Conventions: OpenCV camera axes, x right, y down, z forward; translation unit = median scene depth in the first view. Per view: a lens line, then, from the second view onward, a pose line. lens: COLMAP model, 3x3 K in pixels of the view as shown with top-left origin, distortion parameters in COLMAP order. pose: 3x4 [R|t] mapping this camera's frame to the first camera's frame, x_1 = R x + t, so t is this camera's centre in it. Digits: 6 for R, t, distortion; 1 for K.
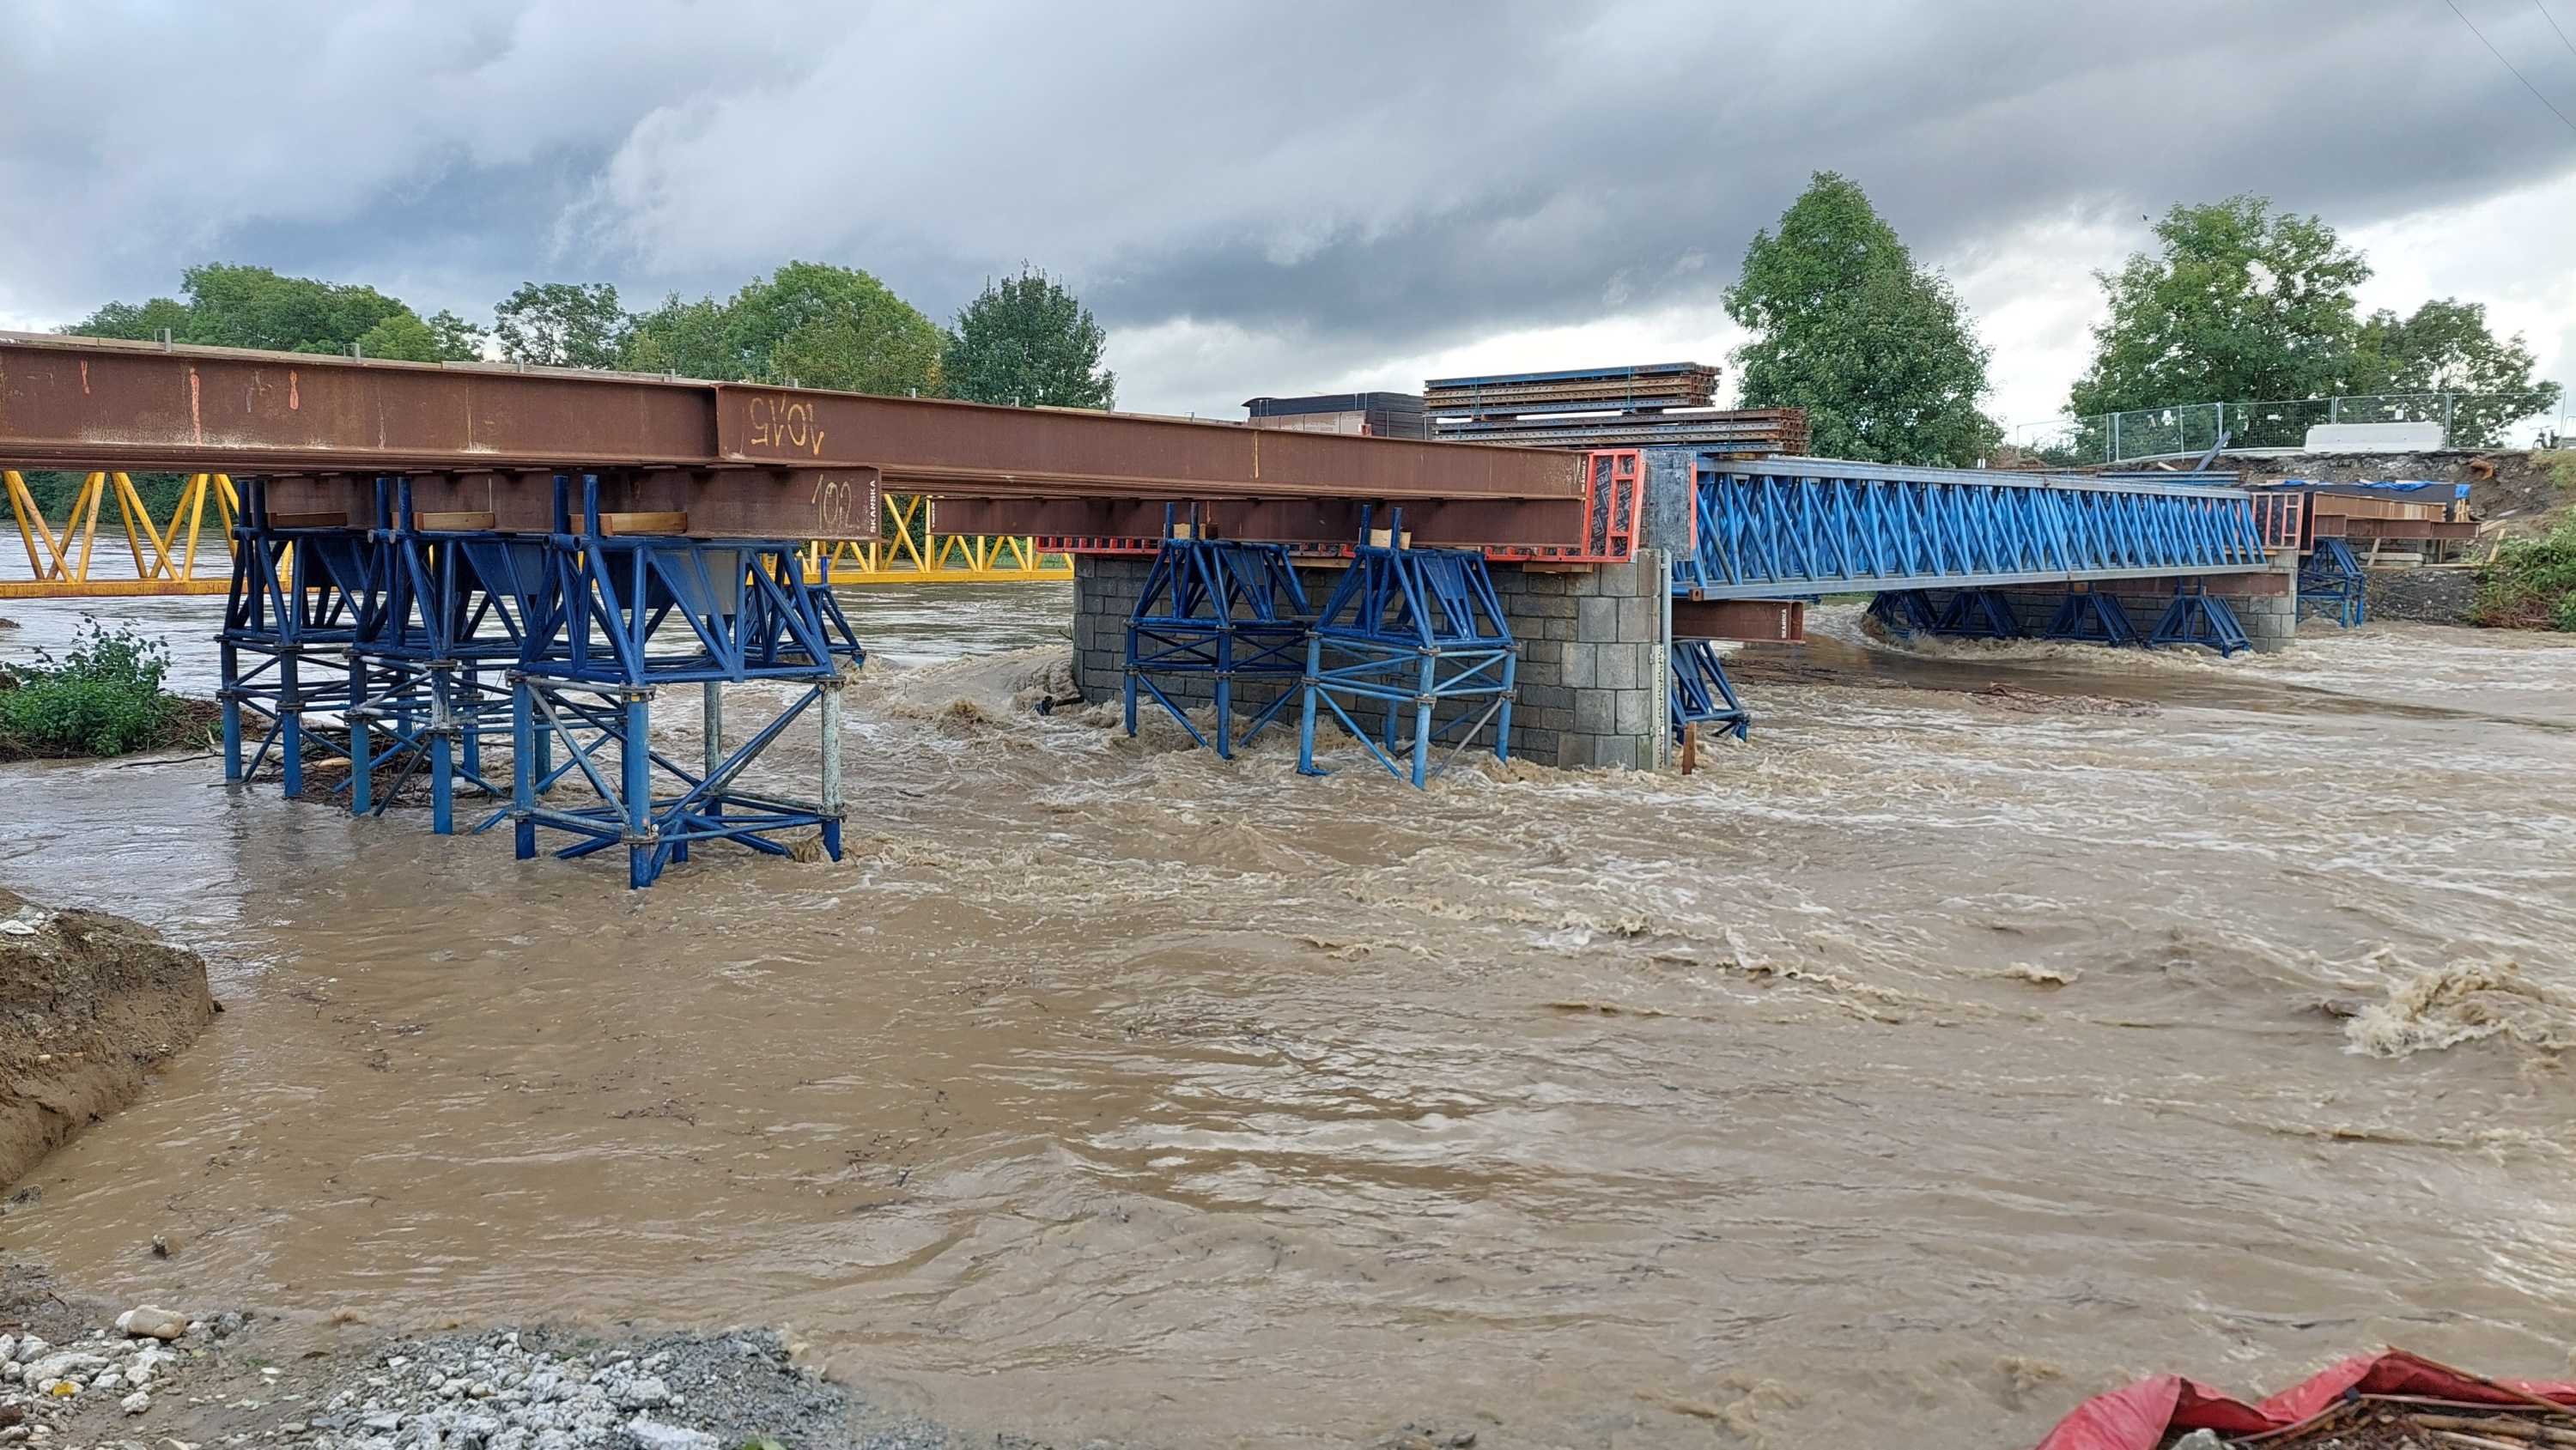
lens RADIAL K [[1809.3, 0, 1305.8], [0, 1809.3, 724.7], [0, 0, 1]] dist [0.049346, -0.065310]
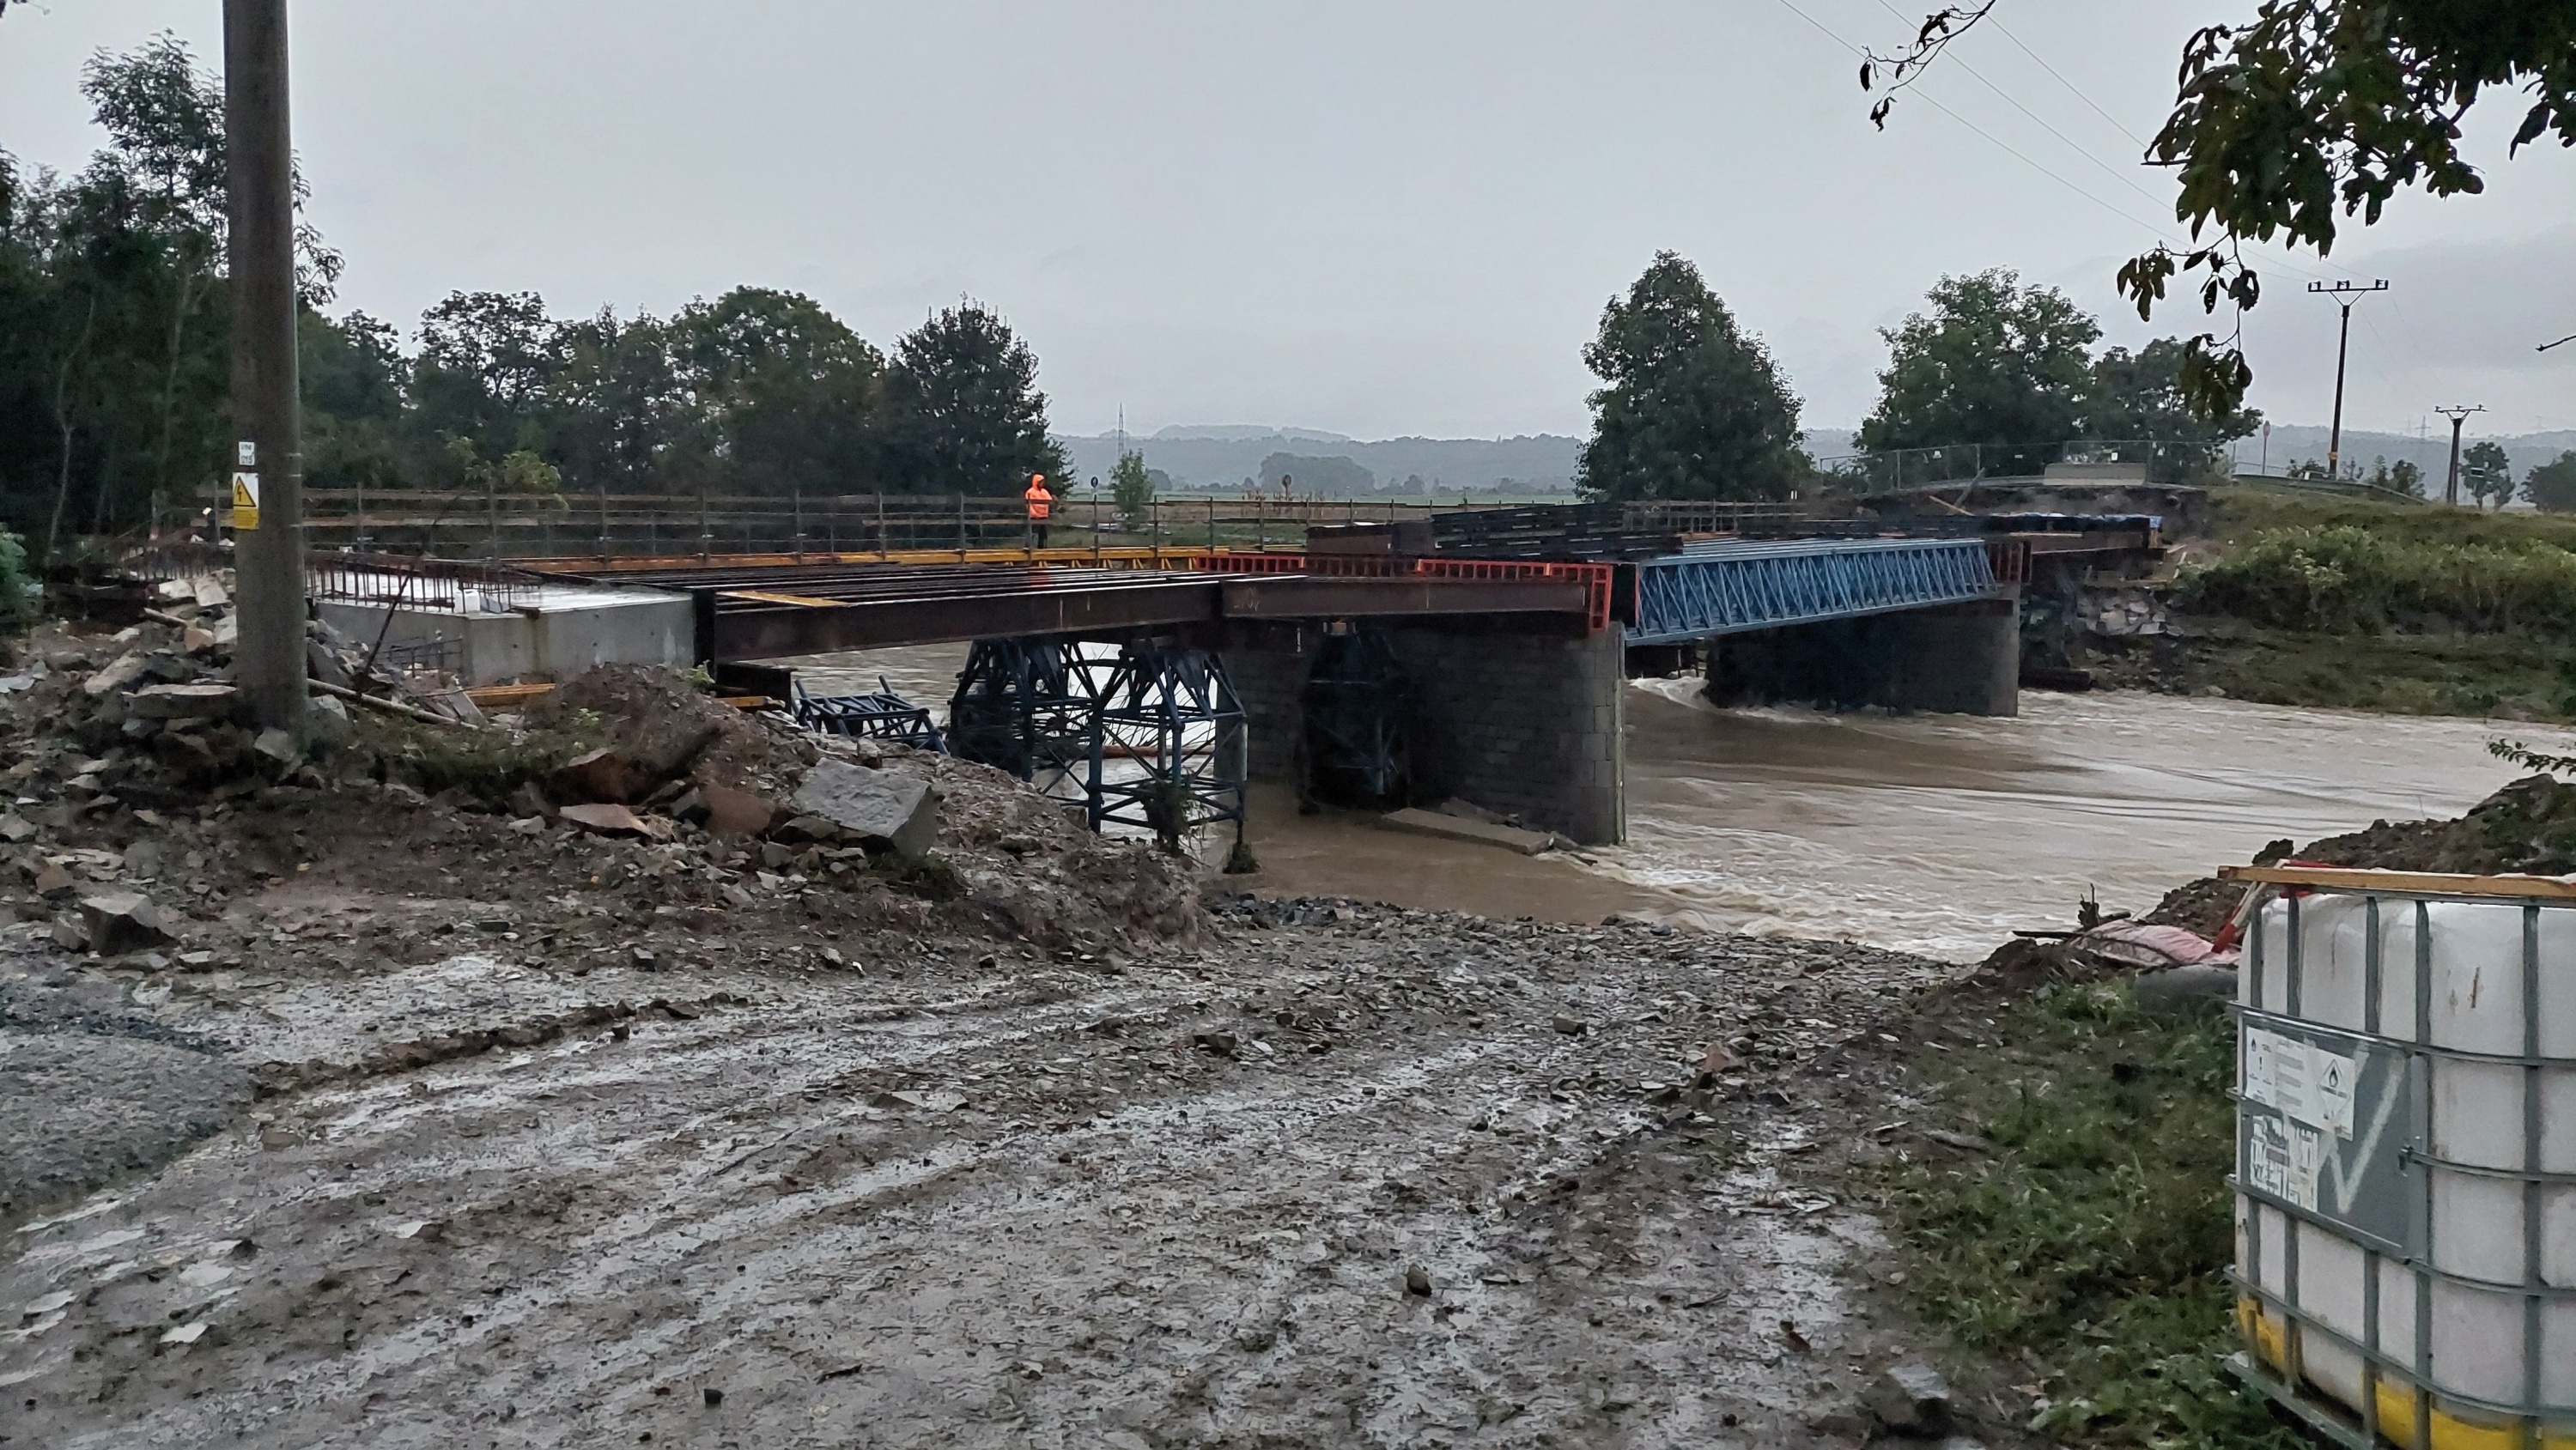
lens RADIAL K [[1974.6, 0, 1280.8], [0, 1974.6, 673.5], [0, 0, 1]] dist [0.093959, -0.121338]
pose [[0.994151, -0.007117, 0.107767, -0.116585], [0.007825, 0.999950, -0.006150, -0.015284], [-0.107718, 0.006958, 0.994157, -0.292861]]
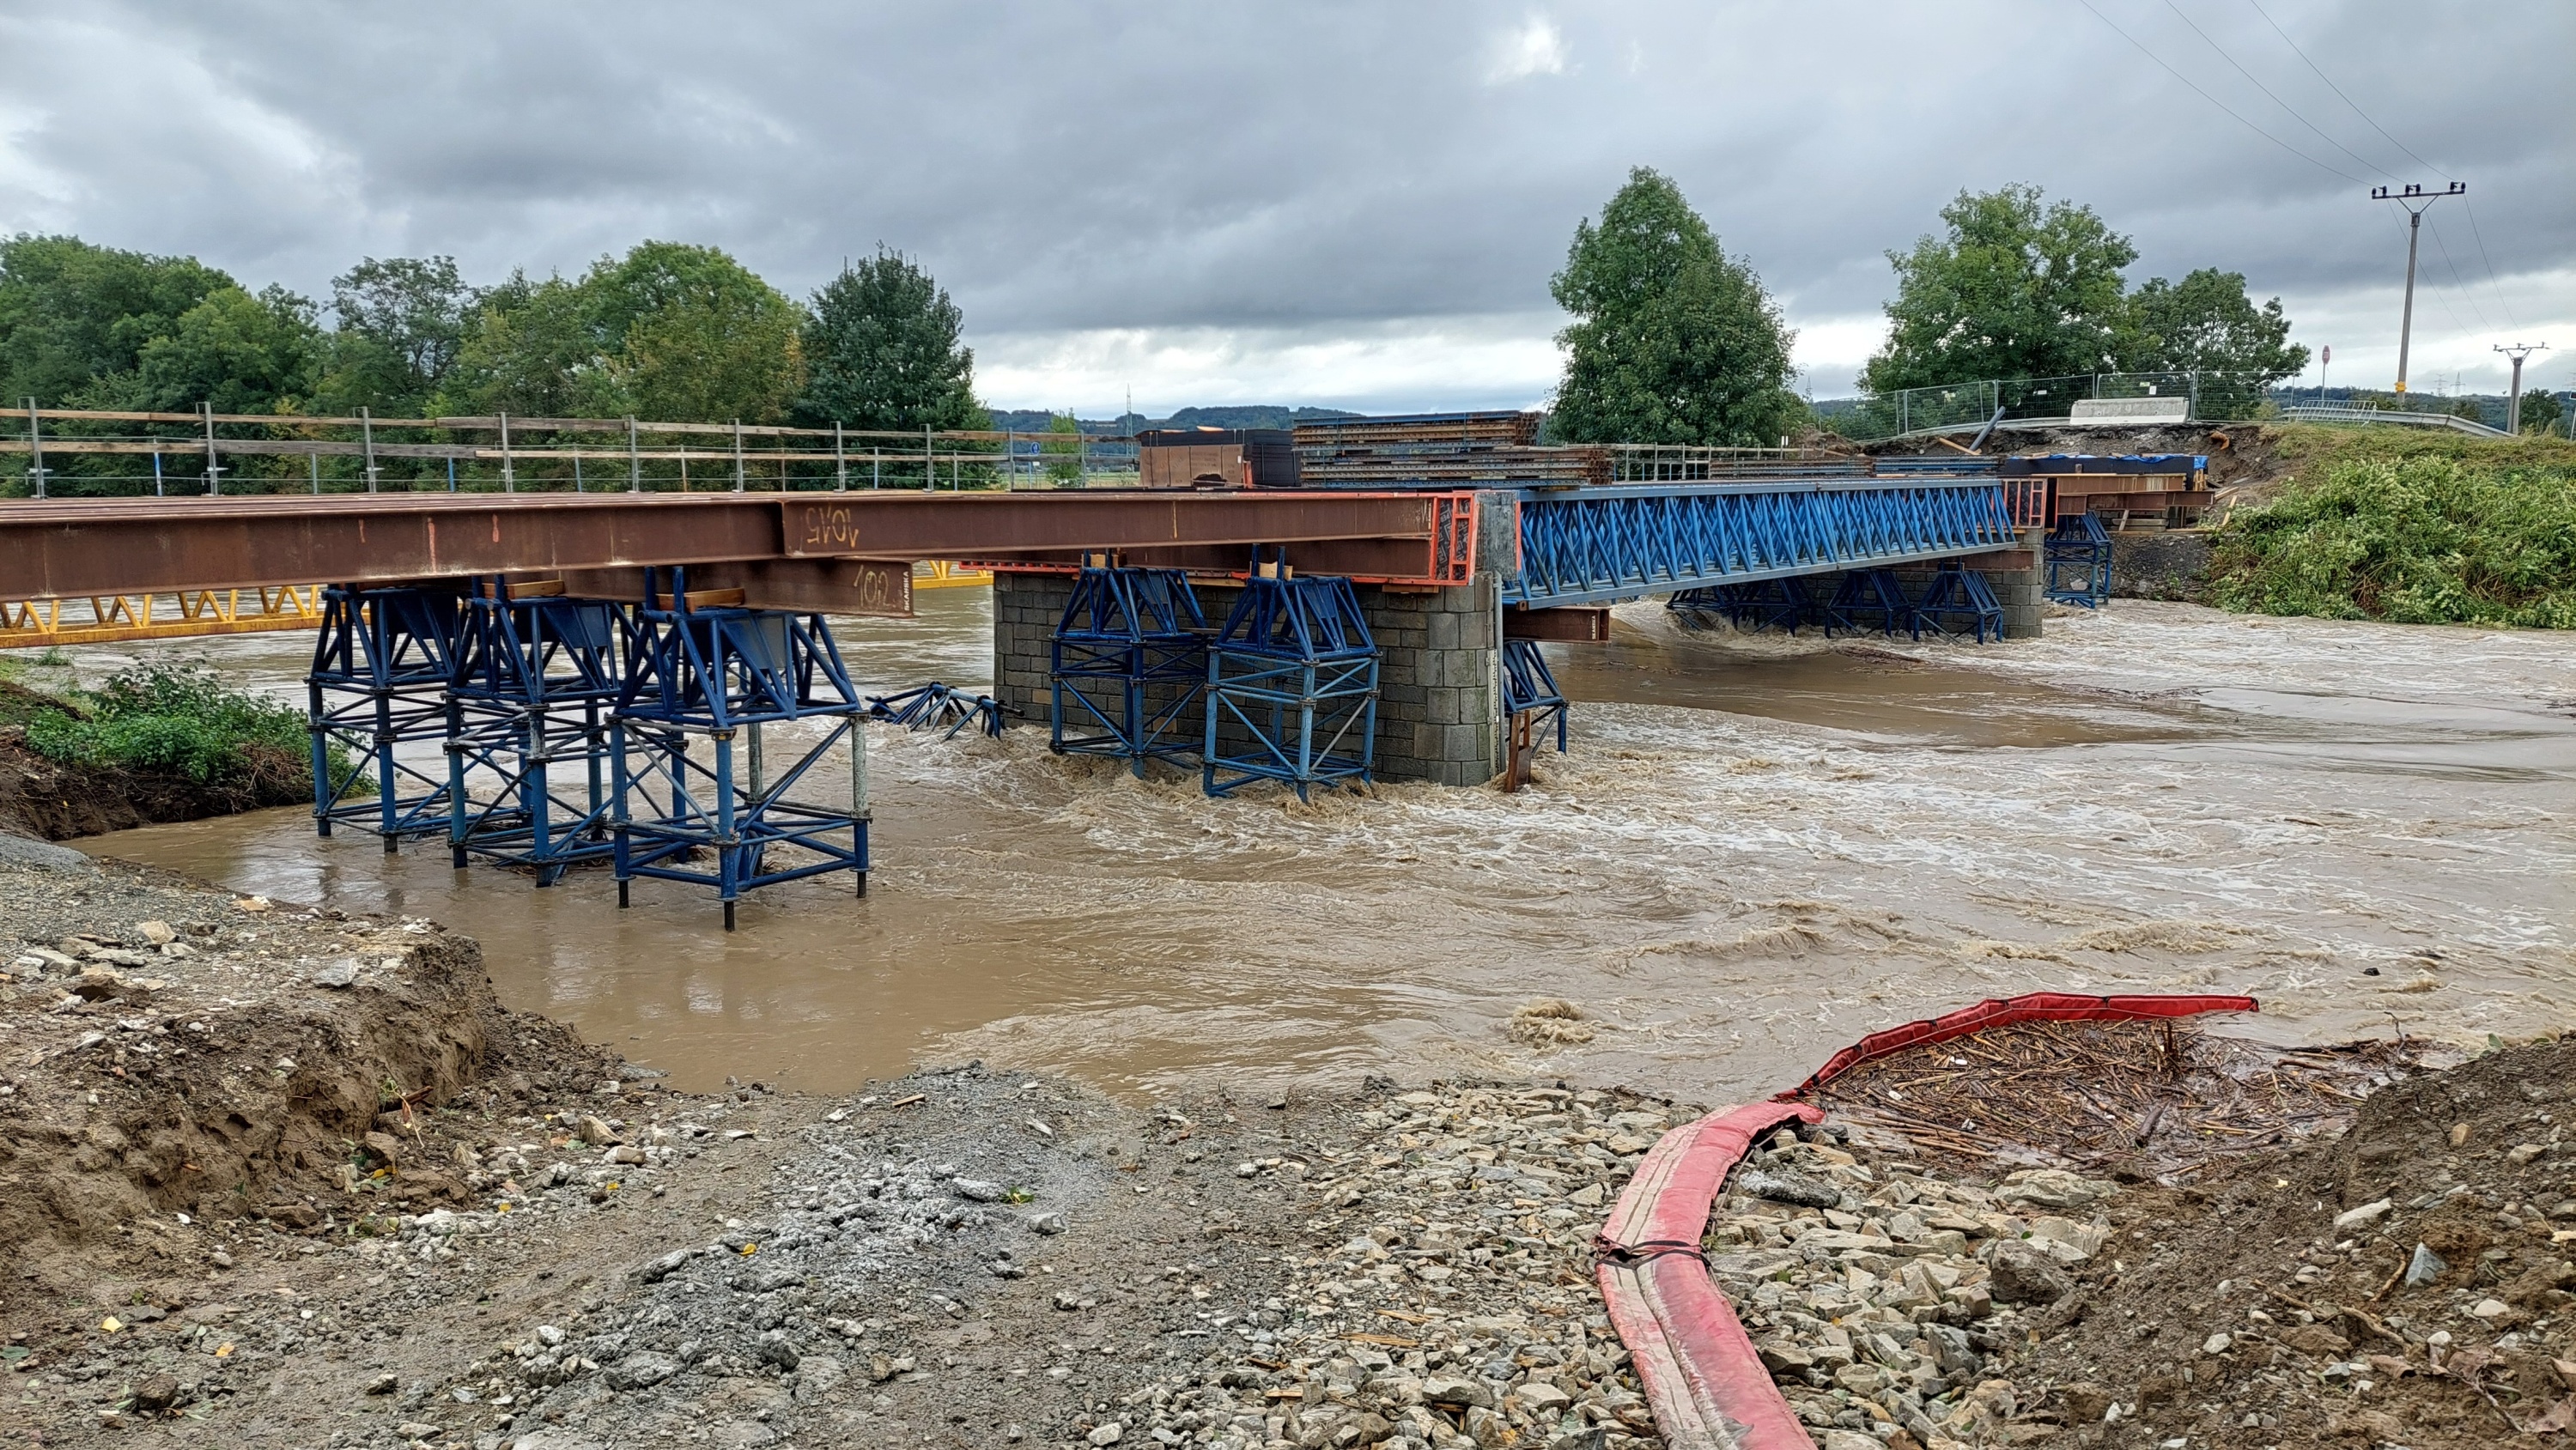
lens RADIAL K [[1838.8, 0, 1296.8], [0, 1838.8, 738.3], [0, 0, 1]] dist [0.069496, -0.087682]
pose [[0.996459, -0.025729, 0.080048, -0.014675], [0.022639, 0.998972, 0.039265, -0.013592], [-0.080976, -0.037314, 0.996017, -0.087797]]
